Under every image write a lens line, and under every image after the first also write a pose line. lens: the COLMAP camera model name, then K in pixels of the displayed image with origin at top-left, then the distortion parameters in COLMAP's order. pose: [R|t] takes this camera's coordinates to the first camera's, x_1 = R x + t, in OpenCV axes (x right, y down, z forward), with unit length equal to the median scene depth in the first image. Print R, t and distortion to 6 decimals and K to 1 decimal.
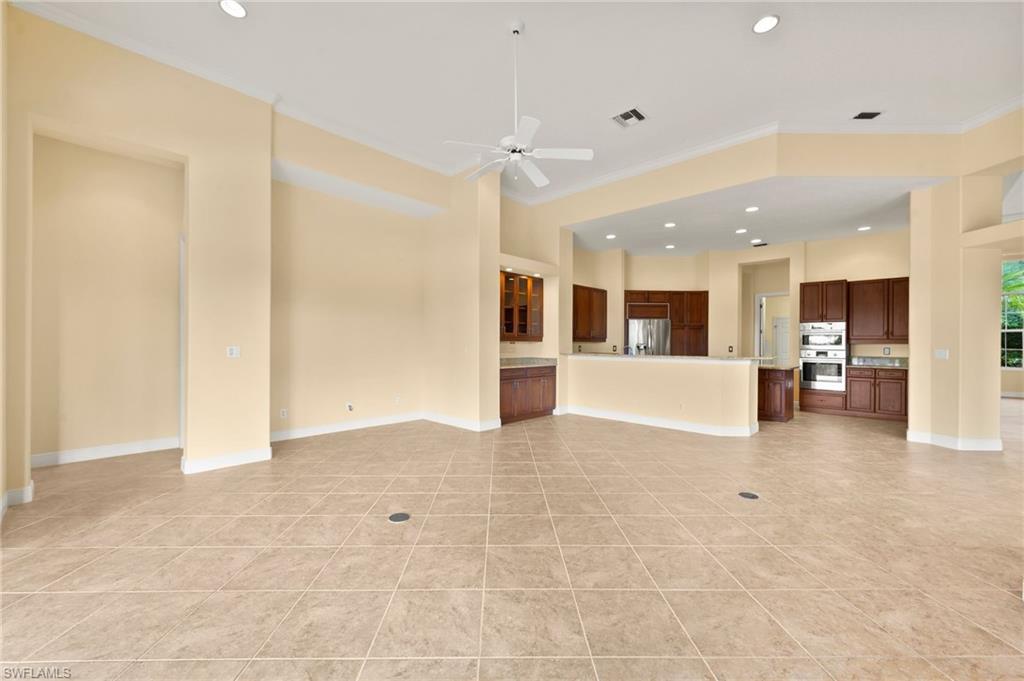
lens RADIAL K [[406.0, 0, 510.0], [0, 406.0, 346.4], [0, 0, 1]] dist [-0.001736, -0.000448]
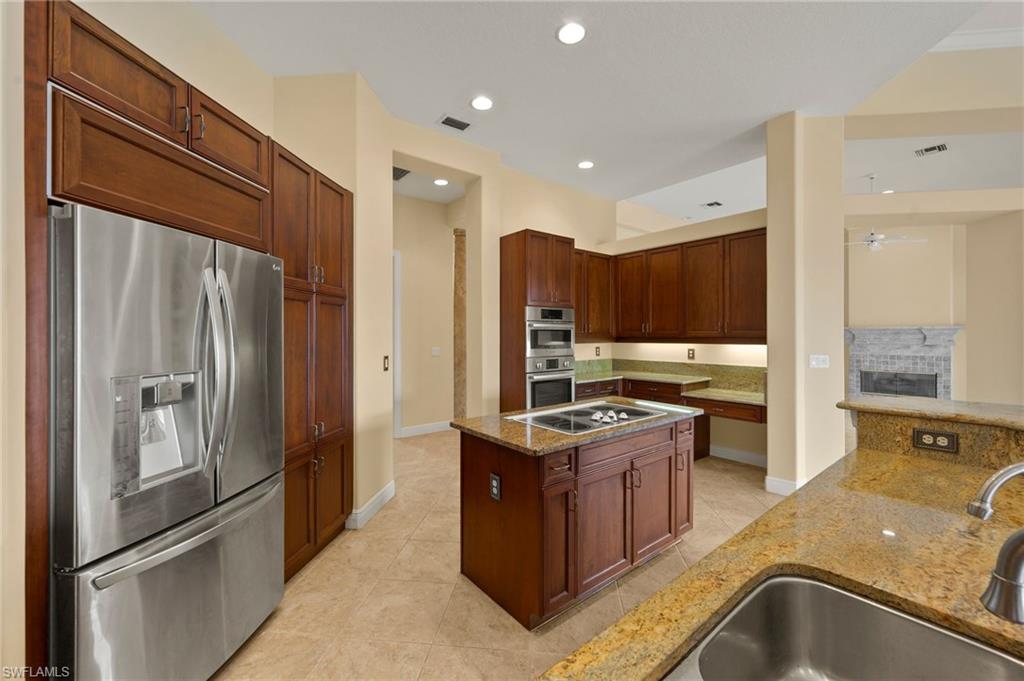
lens RADIAL K [[406.0, 0, 510.0], [0, 406.0, 335.8], [0, 0, 1]] dist [-0.001736, -0.000448]
pose [[0.126154, -0.008349, 0.991975, 0.175951], [0.009439, 0.999929, 0.007216, -0.021310], [-0.991966, 0.008452, 0.126224, 0.839921]]
